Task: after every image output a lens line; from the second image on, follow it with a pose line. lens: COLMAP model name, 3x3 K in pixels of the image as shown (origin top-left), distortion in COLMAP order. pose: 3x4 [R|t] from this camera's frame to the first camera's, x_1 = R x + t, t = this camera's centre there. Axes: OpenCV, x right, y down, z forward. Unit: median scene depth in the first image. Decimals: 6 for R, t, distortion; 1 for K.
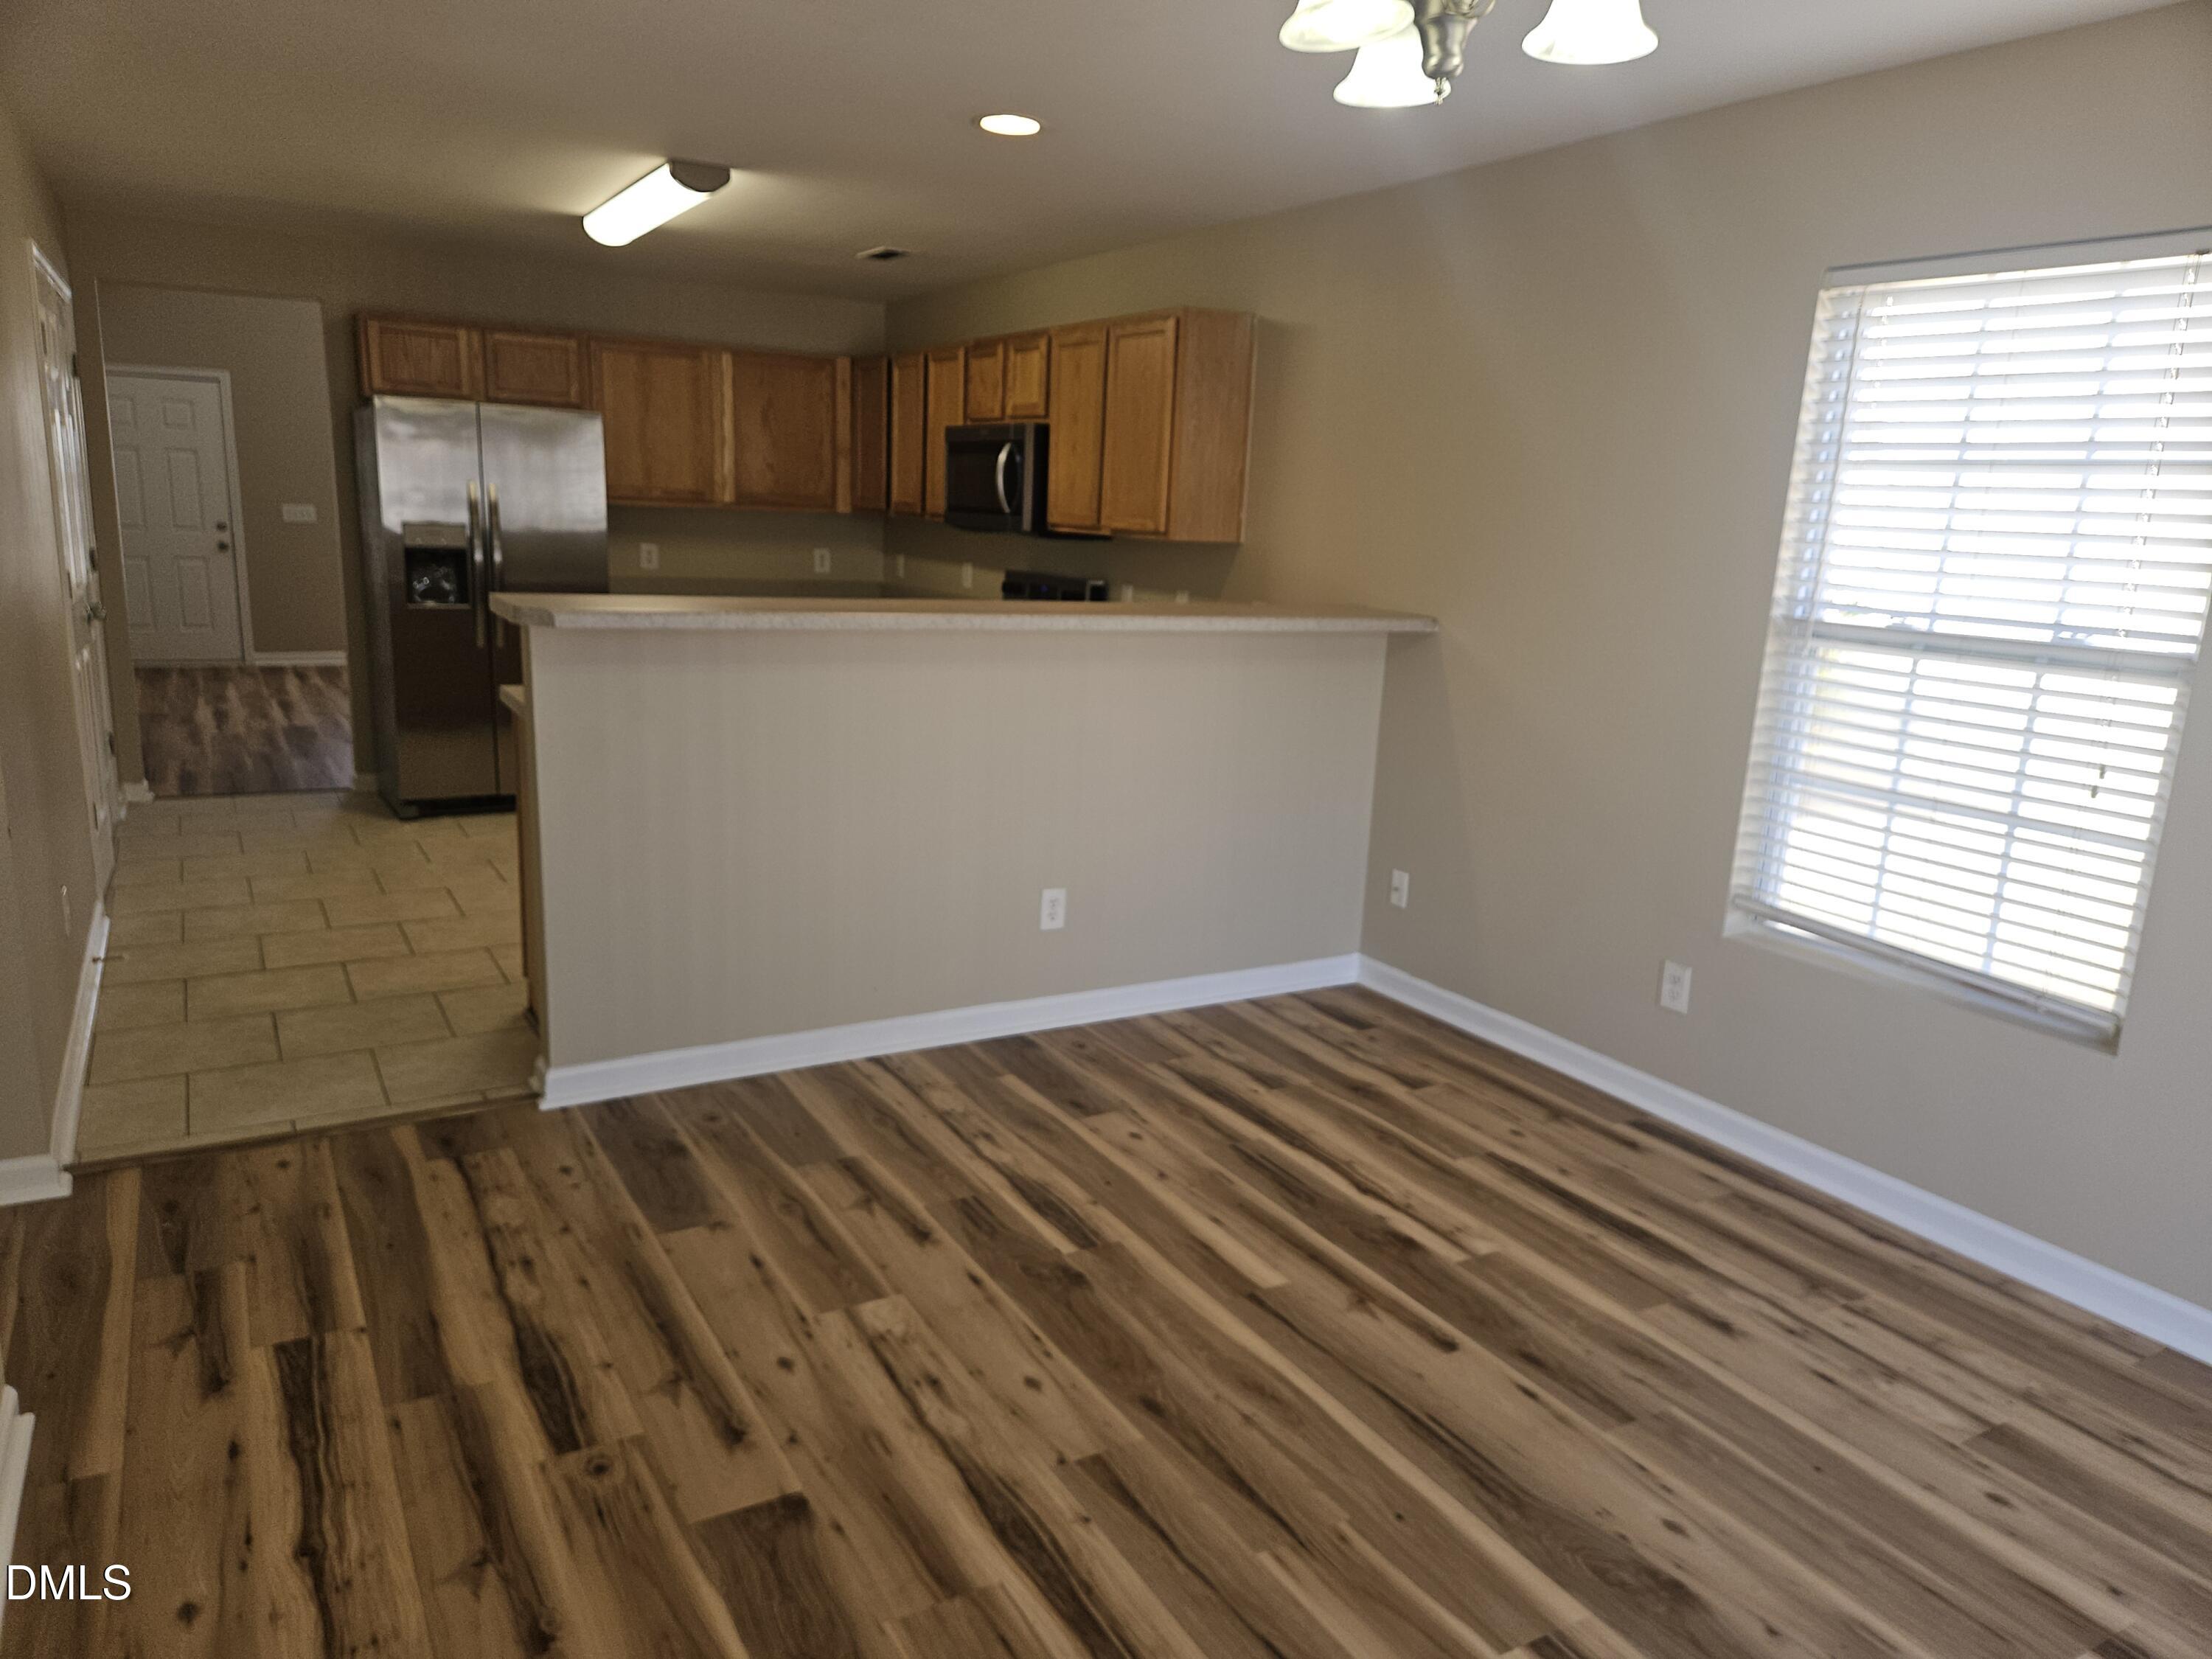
lens RADIAL K [[1490.1, 0, 1101.8], [0, 1490.1, 859.5], [0, 0, 1]] dist [0.084426, -0.083613]
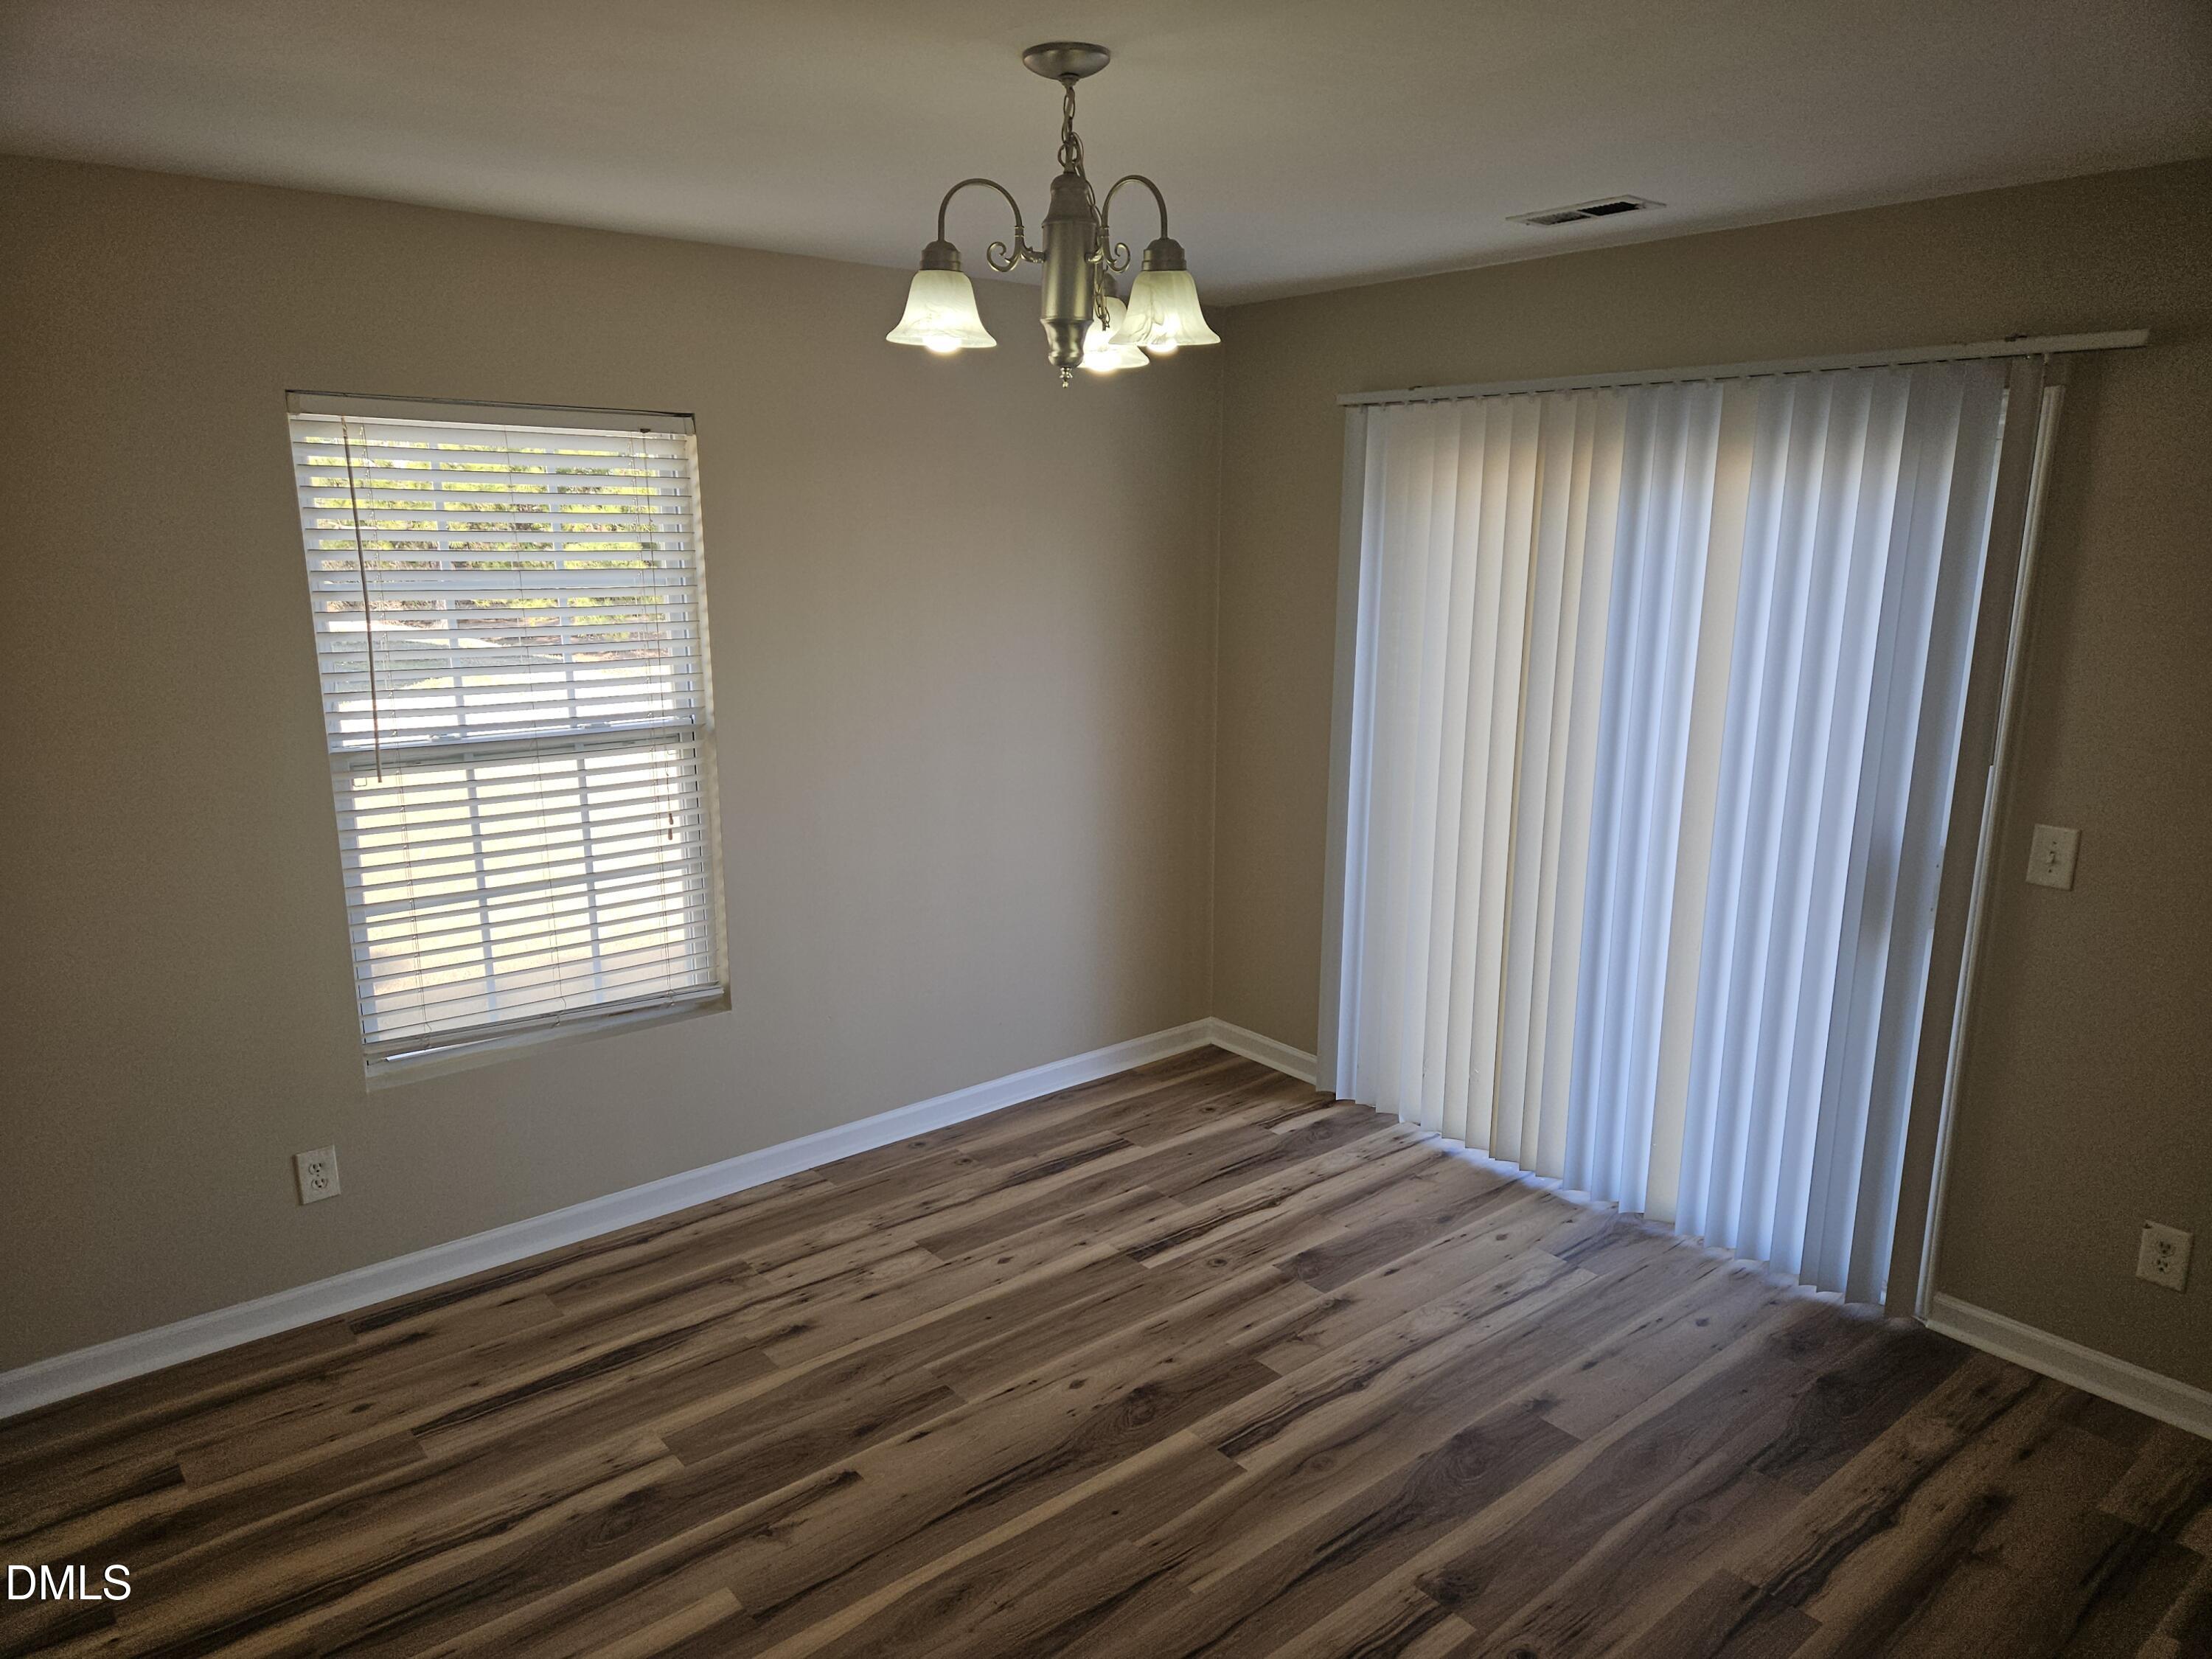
lens RADIAL K [[1463.7, 0, 1086.8], [0, 1463.7, 863.2], [0, 0, 1]] dist [0.085996, -0.080526]
pose [[-0.156020, -0.268691, 0.950507, -0.494310], [0.220985, 0.928404, 0.298716, -0.257573], [-0.962717, 0.256654, -0.085473, 0.613119]]
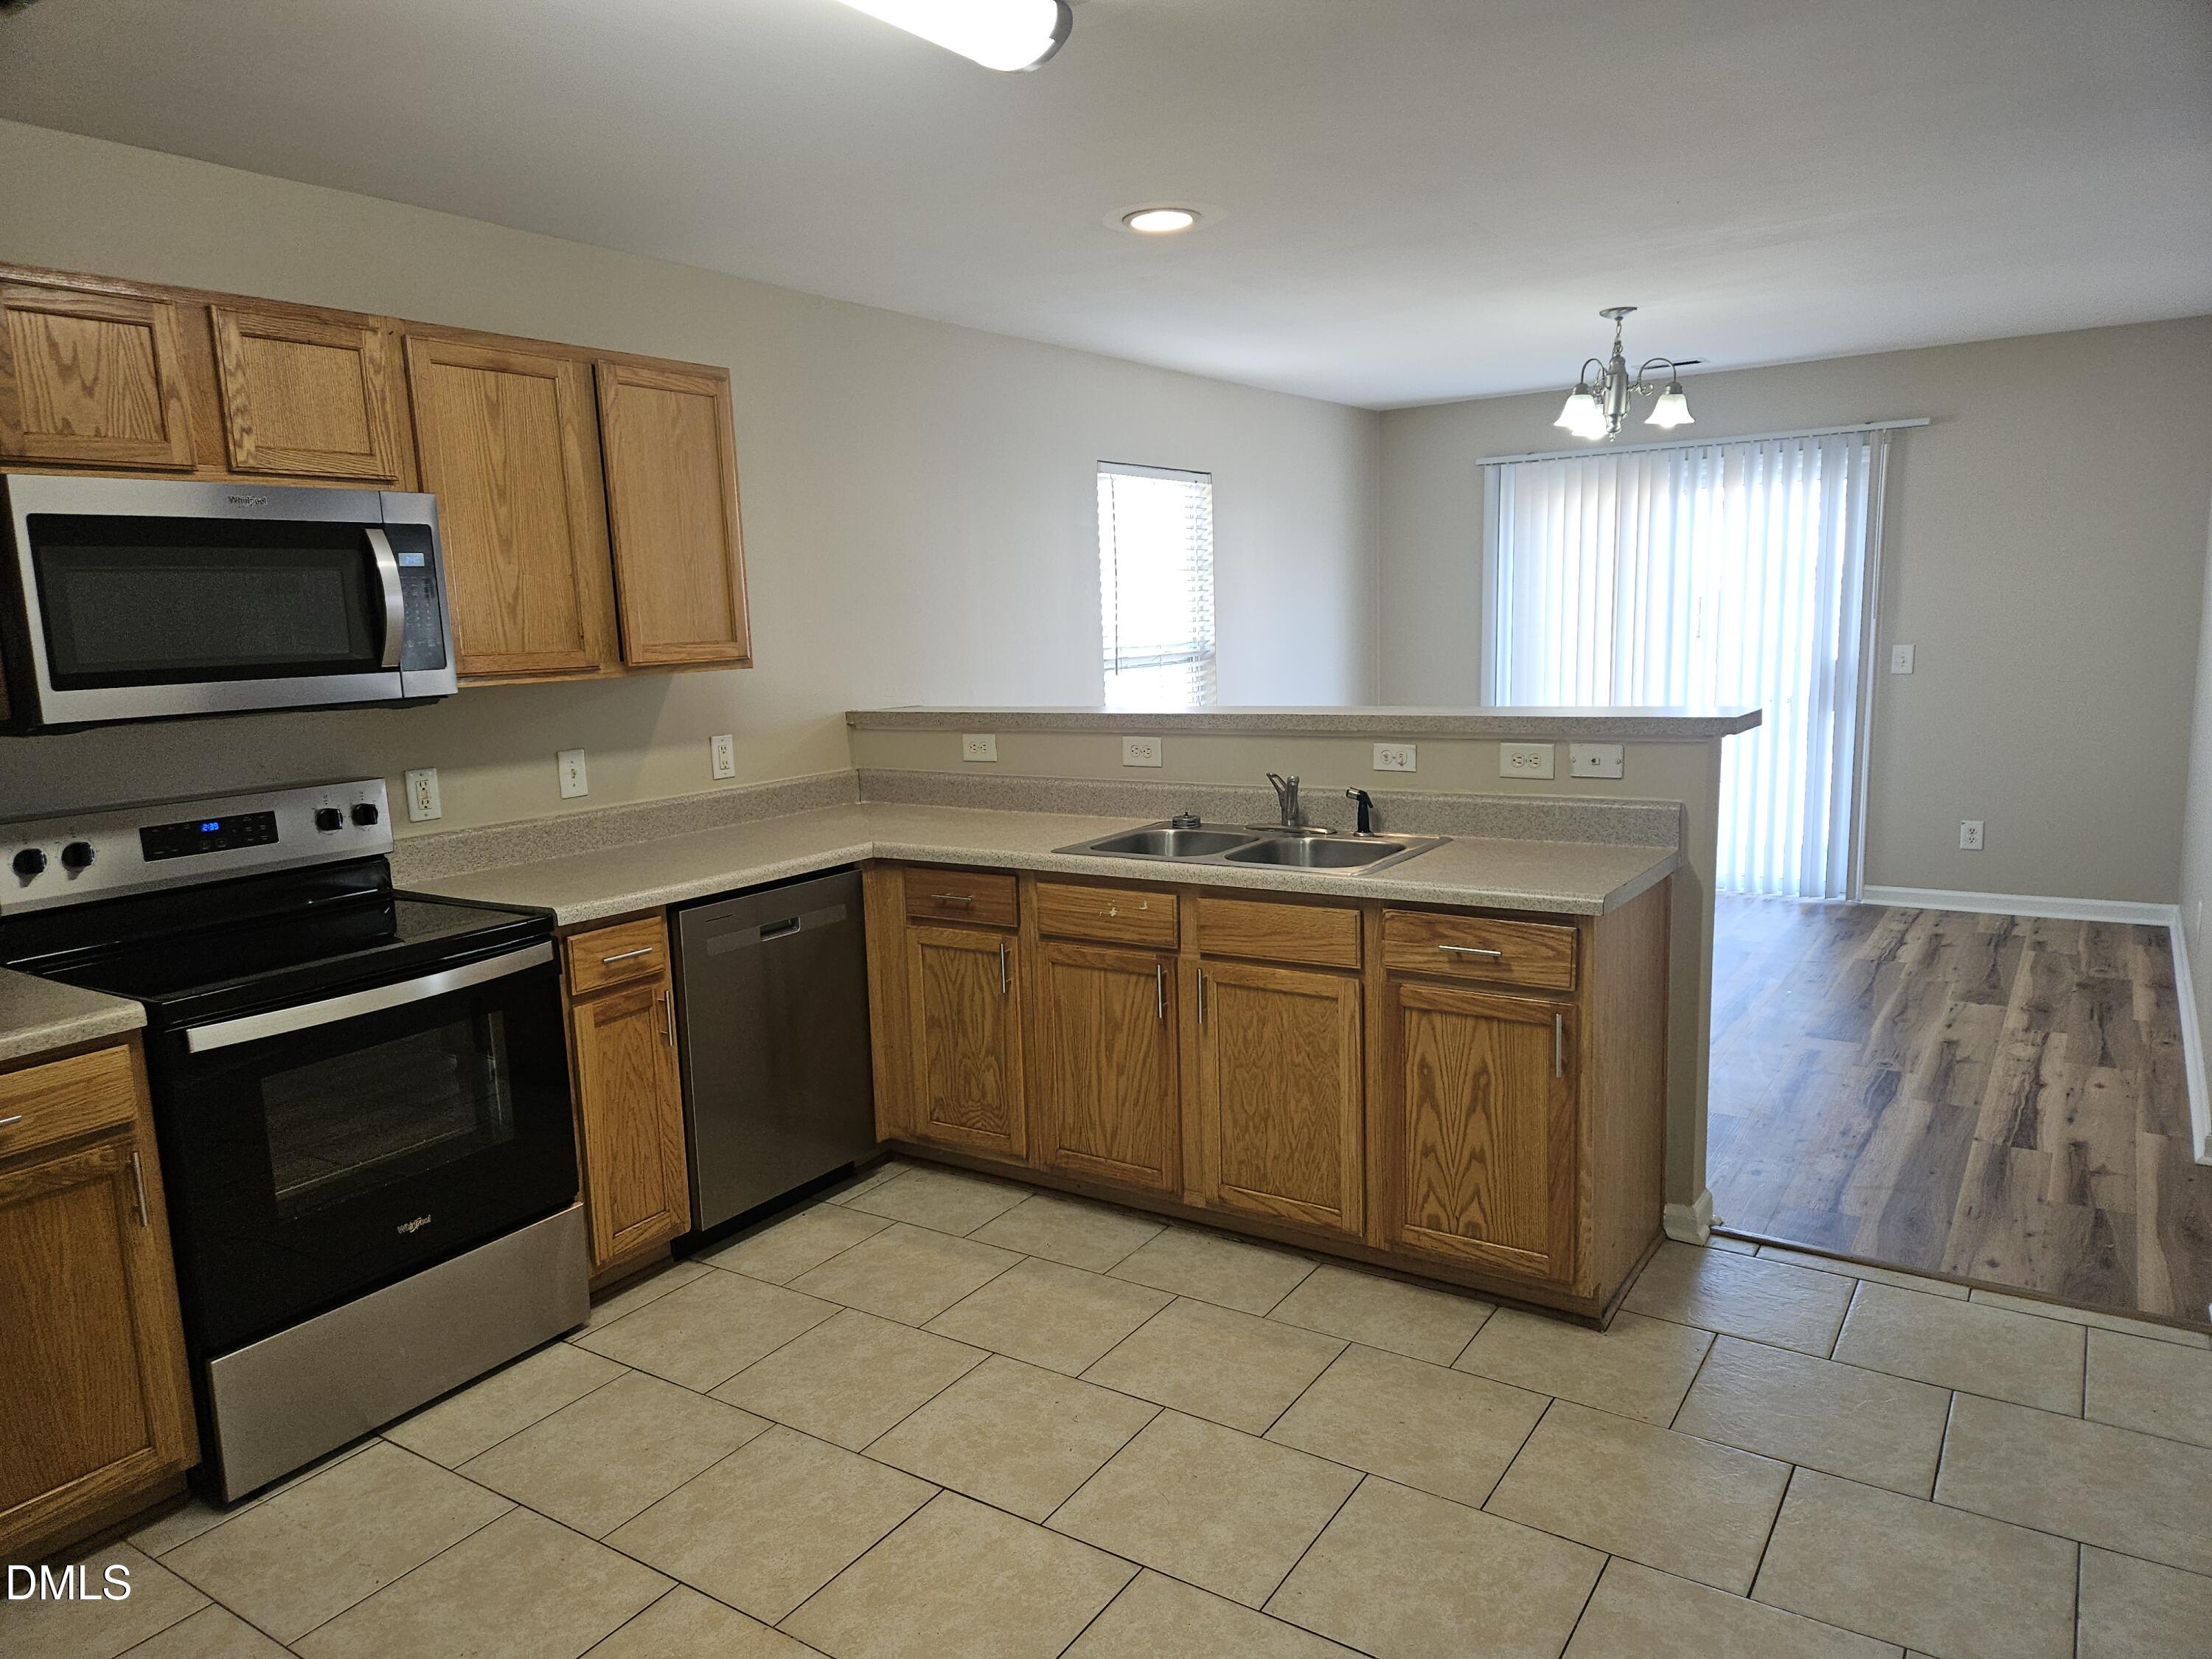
lens RADIAL K [[1463.7, 0, 1086.8], [0, 1463.7, 863.2], [0, 0, 1]] dist [0.085996, -0.080526]
pose [[-0.431032, -0.183800, 0.883419, -0.989524], [0.226326, 0.925716, 0.303028, -0.430660], [-0.873492, 0.330555, -0.357415, 1.599568]]
